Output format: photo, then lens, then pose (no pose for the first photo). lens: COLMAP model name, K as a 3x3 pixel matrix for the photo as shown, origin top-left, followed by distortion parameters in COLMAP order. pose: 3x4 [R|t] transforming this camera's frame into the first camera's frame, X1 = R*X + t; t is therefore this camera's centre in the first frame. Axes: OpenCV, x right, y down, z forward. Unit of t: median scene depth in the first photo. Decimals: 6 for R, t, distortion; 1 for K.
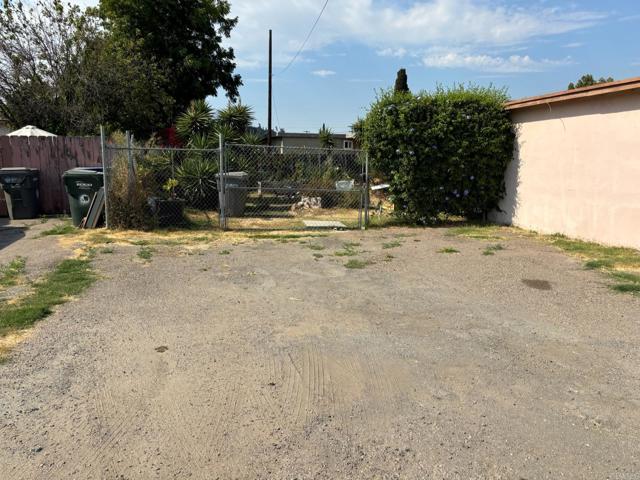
lens RADIAL K [[487.2, 0, 315.3], [0, 487.2, 244.8], [0, 0, 1]] dist [0.038323, -0.039136]
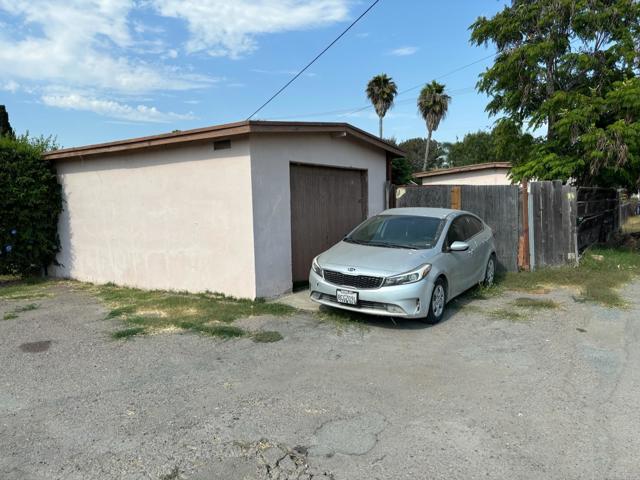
lens RADIAL K [[487.2, 0, 333.3], [0, 487.2, 242.6], [0, 0, 1]] dist [0.038323, -0.039136]
pose [[0.746178, -0.071673, 0.661877, 0.156653], [0.133810, 0.990046, -0.043643, 0.000495], [-0.652160, 0.121131, 0.748341, -0.057147]]
